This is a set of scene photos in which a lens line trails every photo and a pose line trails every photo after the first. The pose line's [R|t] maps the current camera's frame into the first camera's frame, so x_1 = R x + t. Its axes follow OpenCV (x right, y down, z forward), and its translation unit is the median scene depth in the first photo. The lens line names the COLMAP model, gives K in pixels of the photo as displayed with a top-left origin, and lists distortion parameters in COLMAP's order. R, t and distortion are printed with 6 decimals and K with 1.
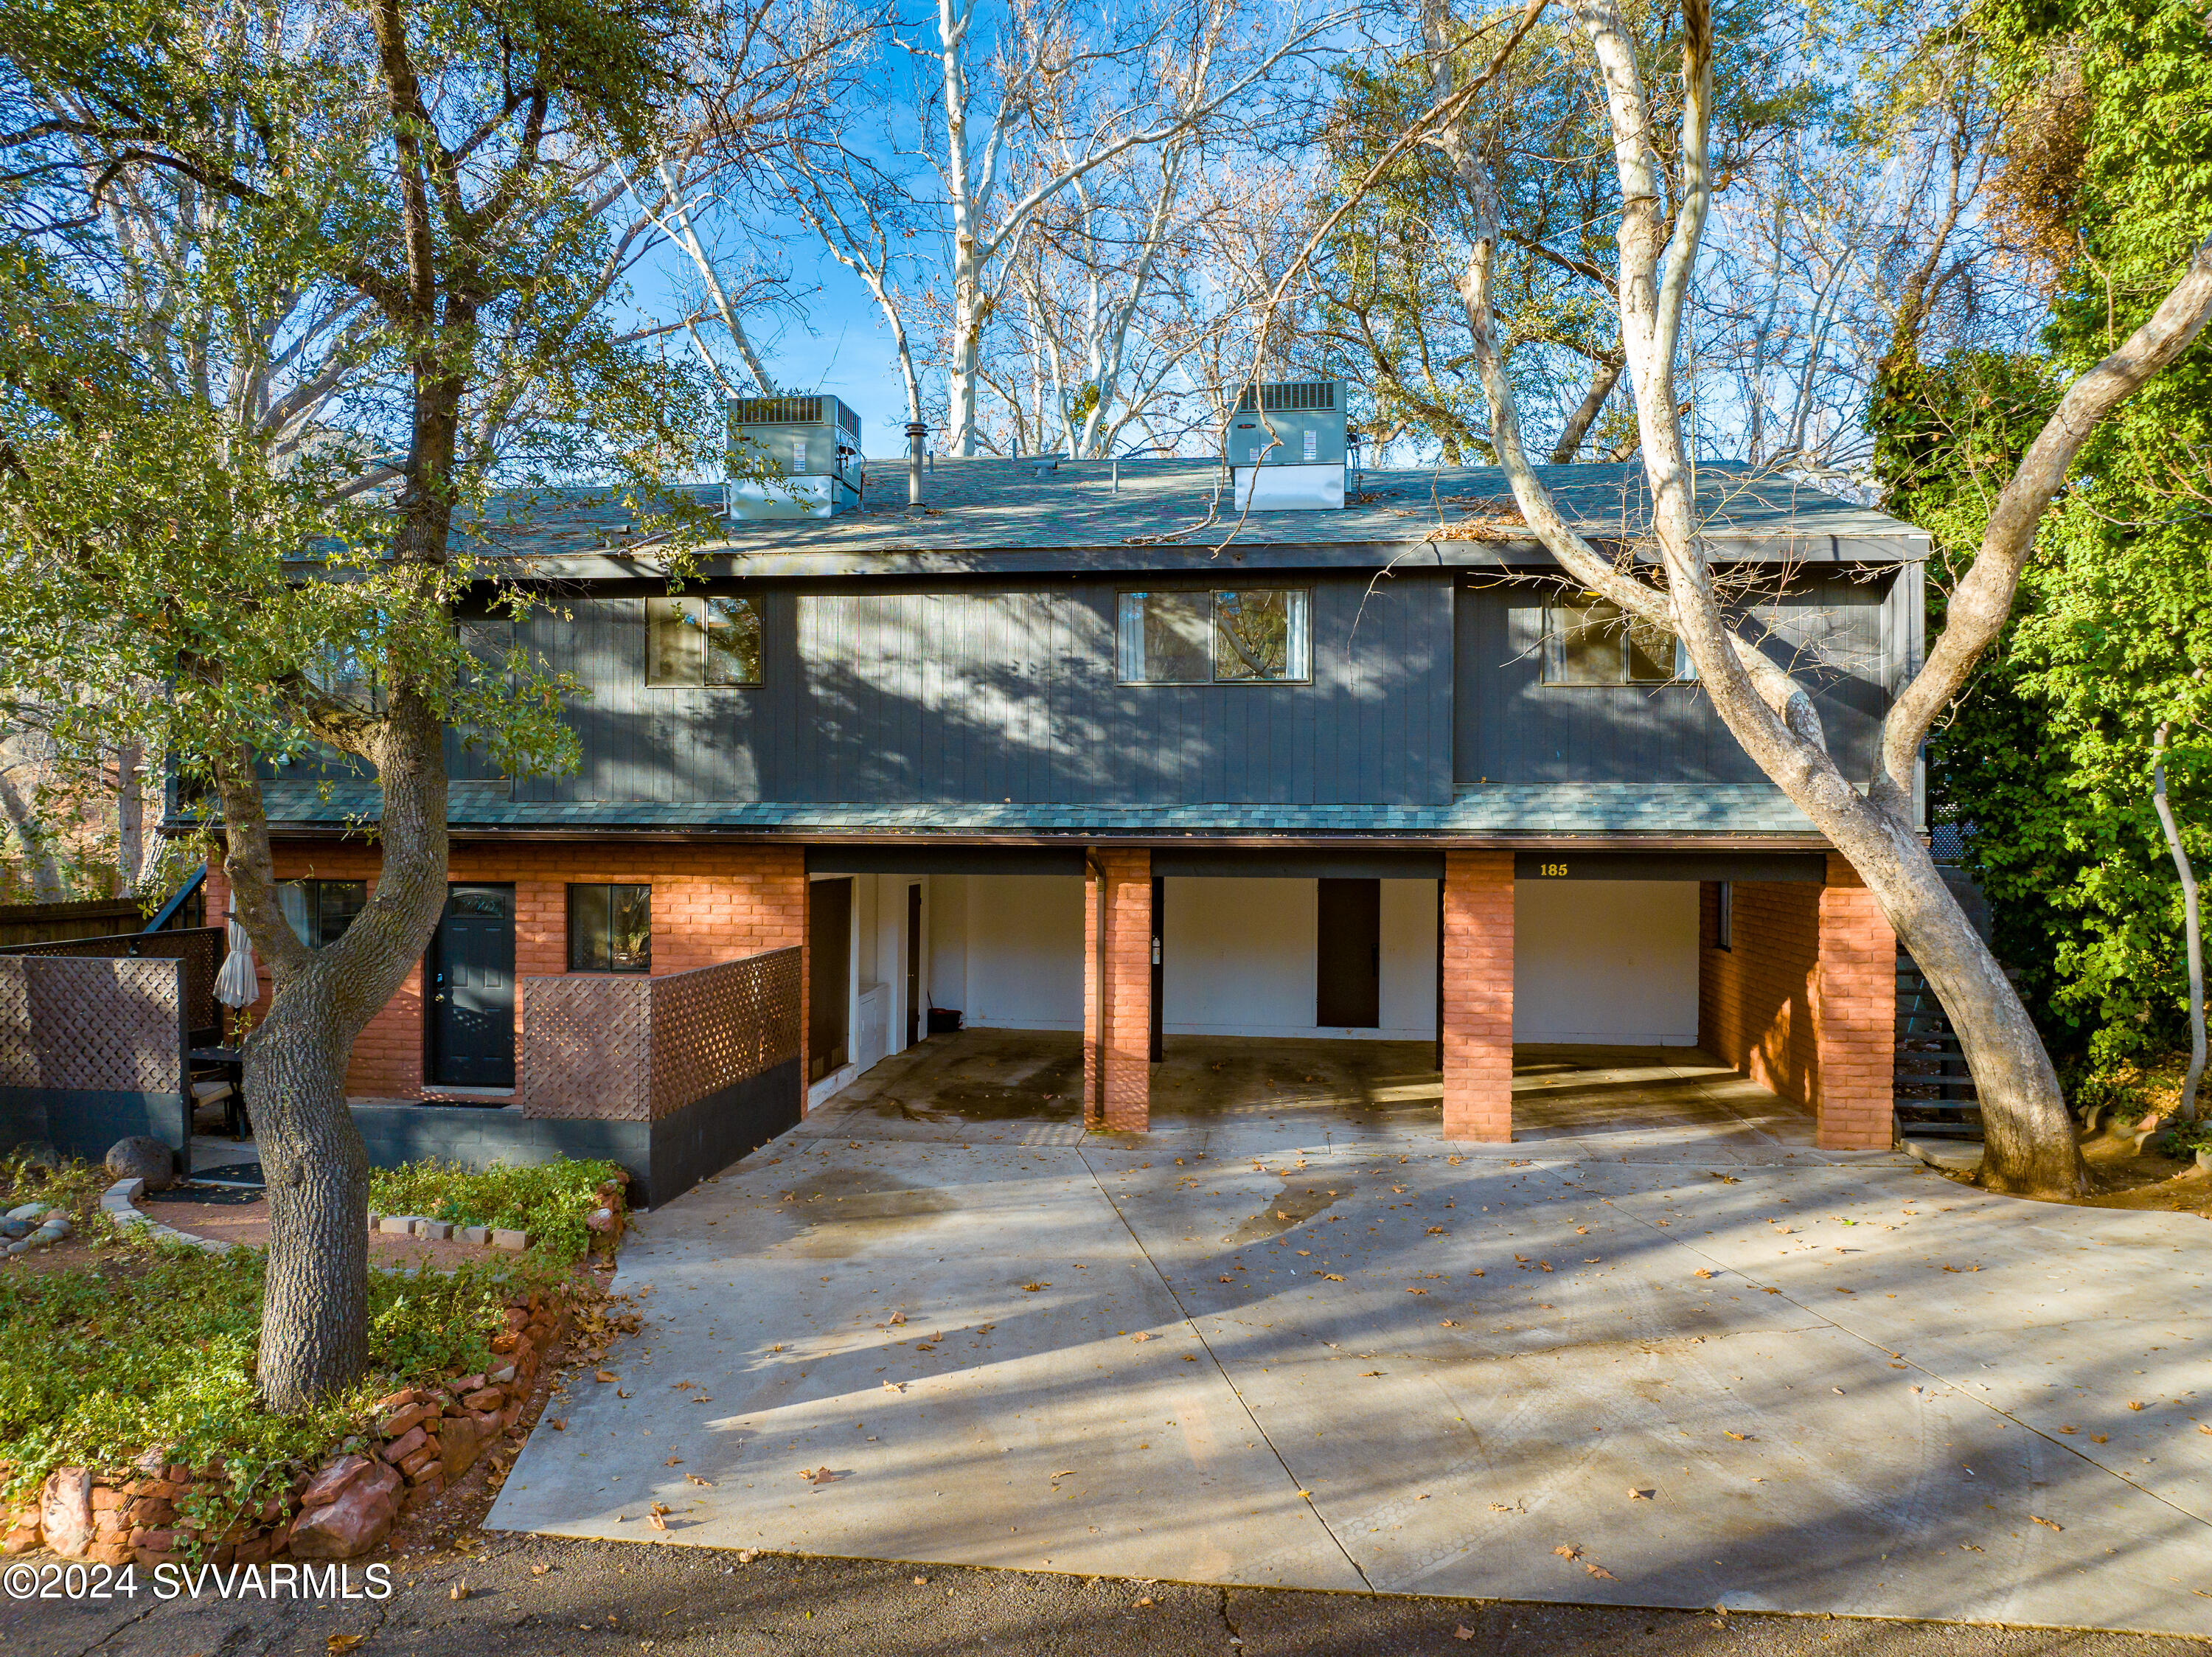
lens RADIAL K [[1517.7, 0, 1024.7], [0, 1517.7, 828.4], [0, 0, 1]] dist [-0.043745, 0.002596]
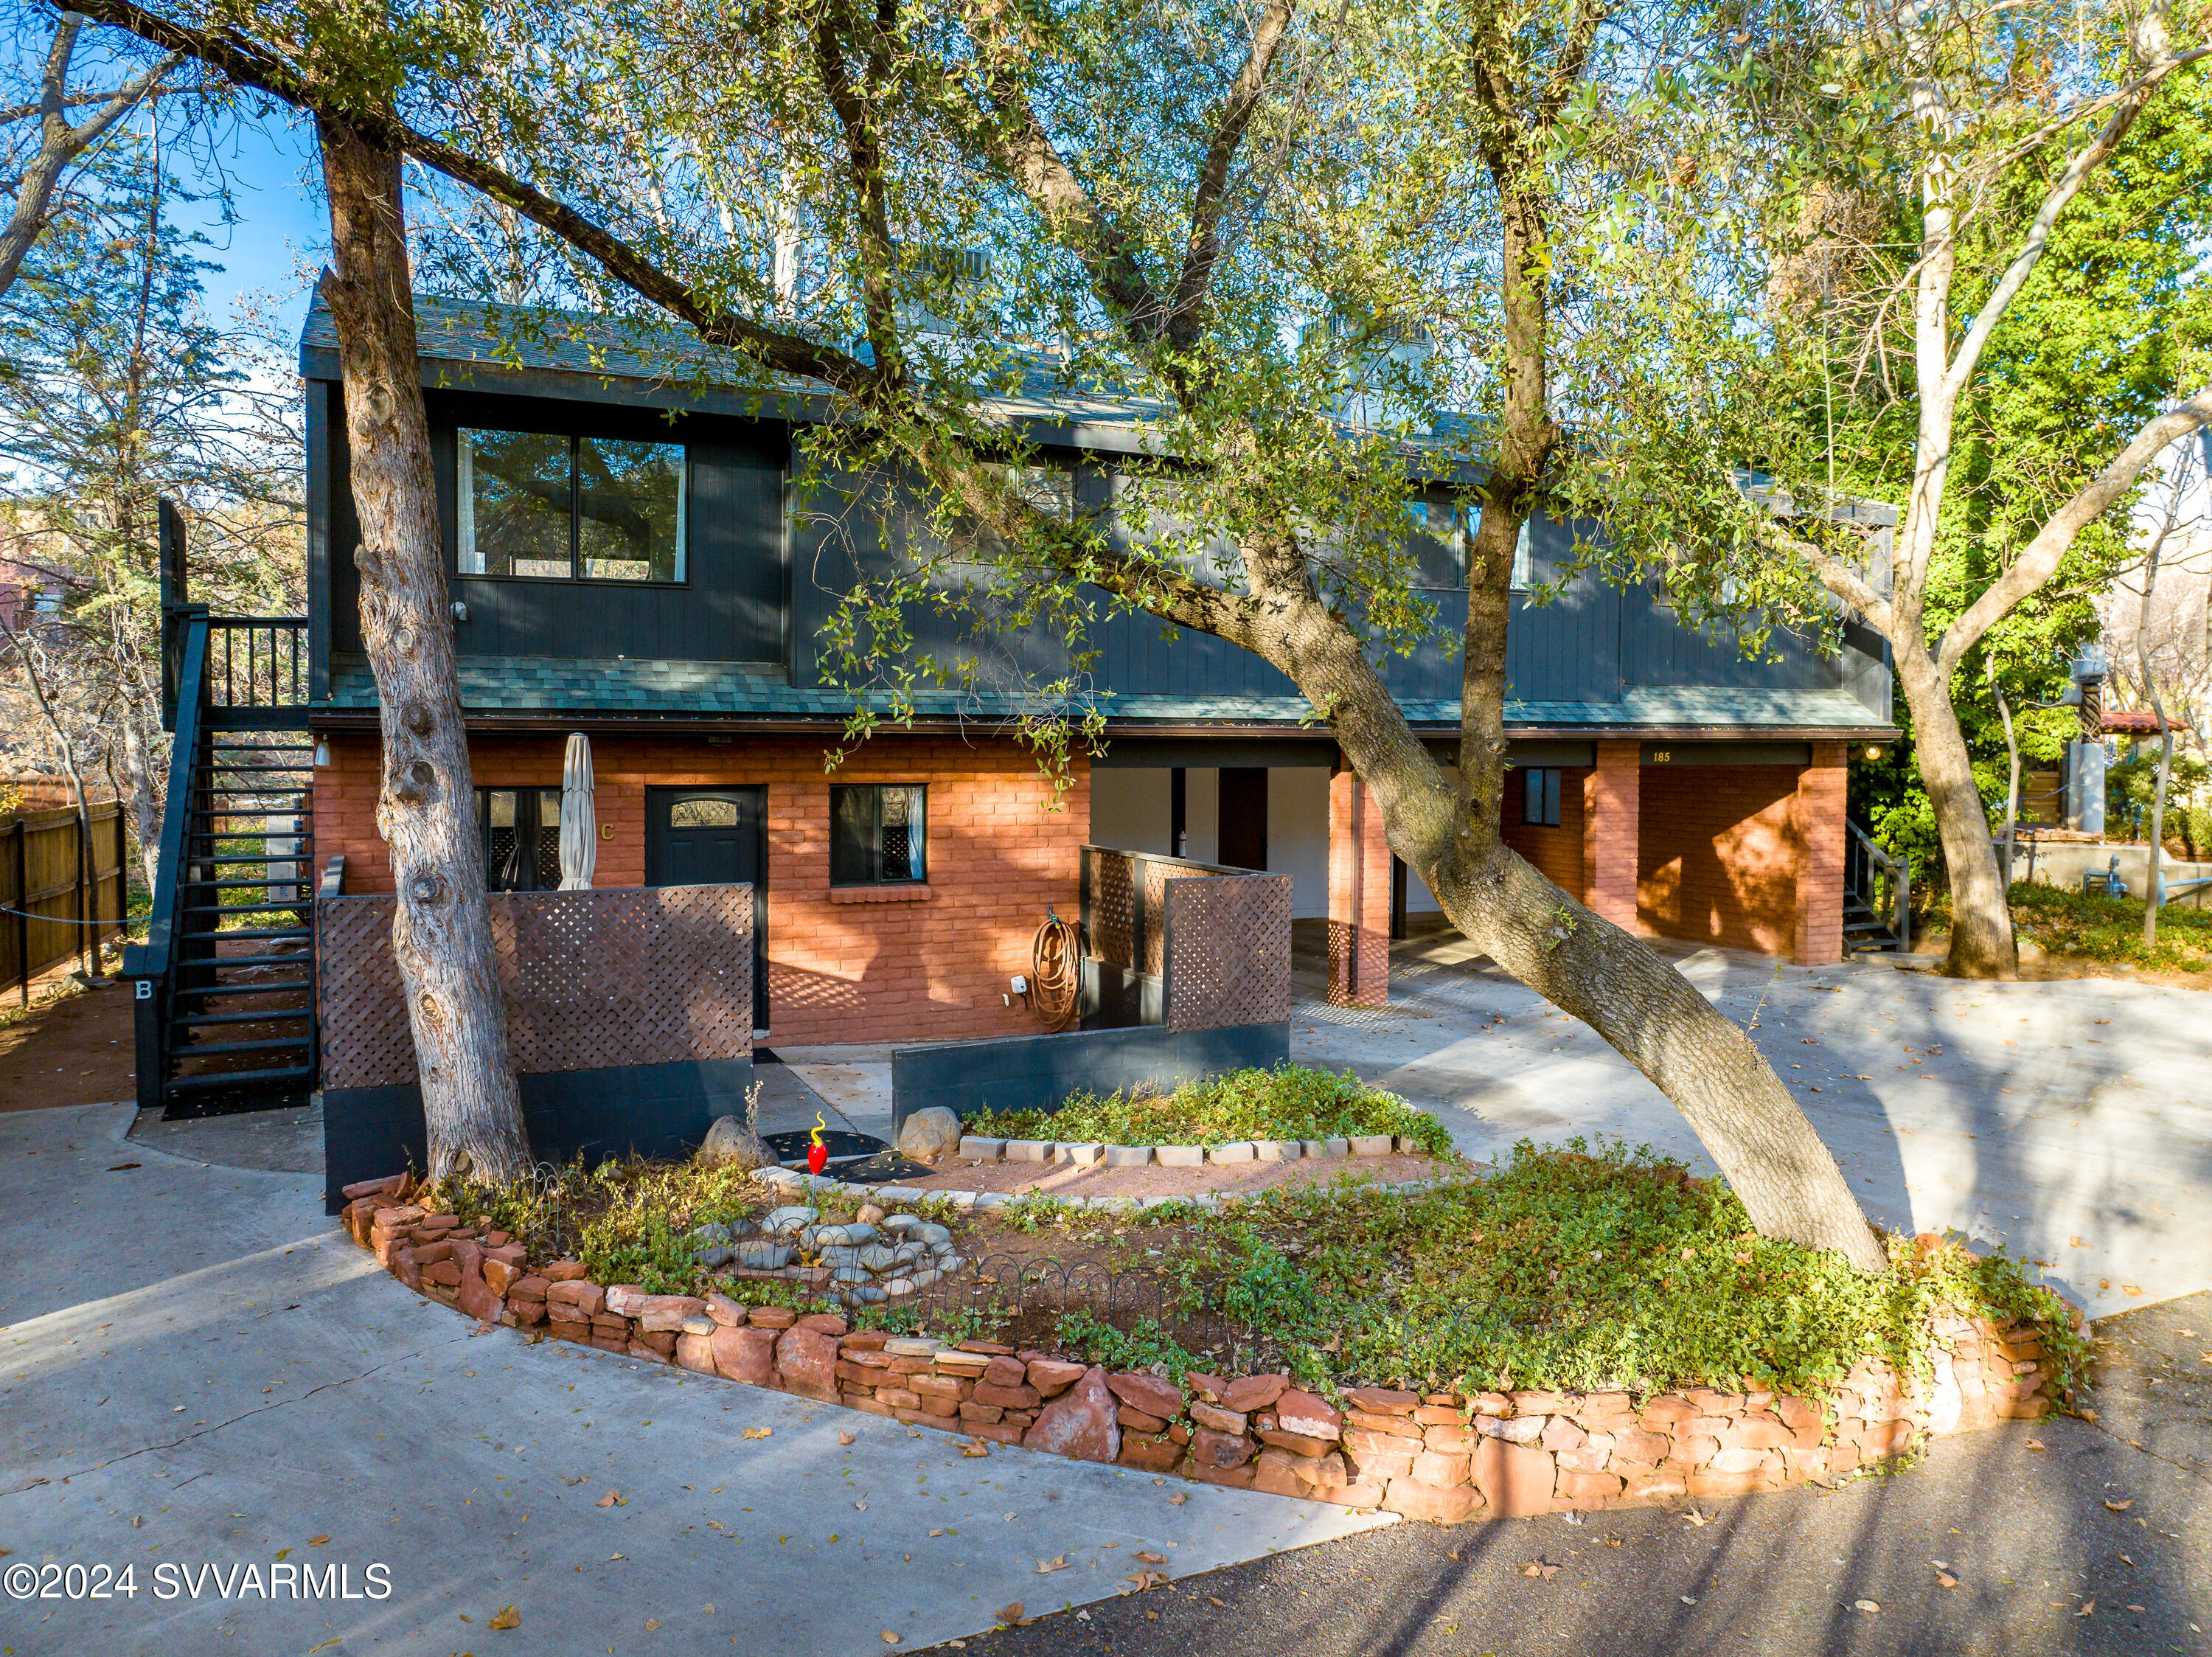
lens RADIAL K [[1647.1, 0, 1106.0], [0, 1647.1, 828.5], [0, 0, 1]] dist [-0.084180, -0.000988]
pose [[0.834750, -0.035290, 0.549497, -0.732717], [-0.001578, 0.997787, 0.066477, -0.000917], [-0.550627, -0.056359, 0.832847, 0.147134]]
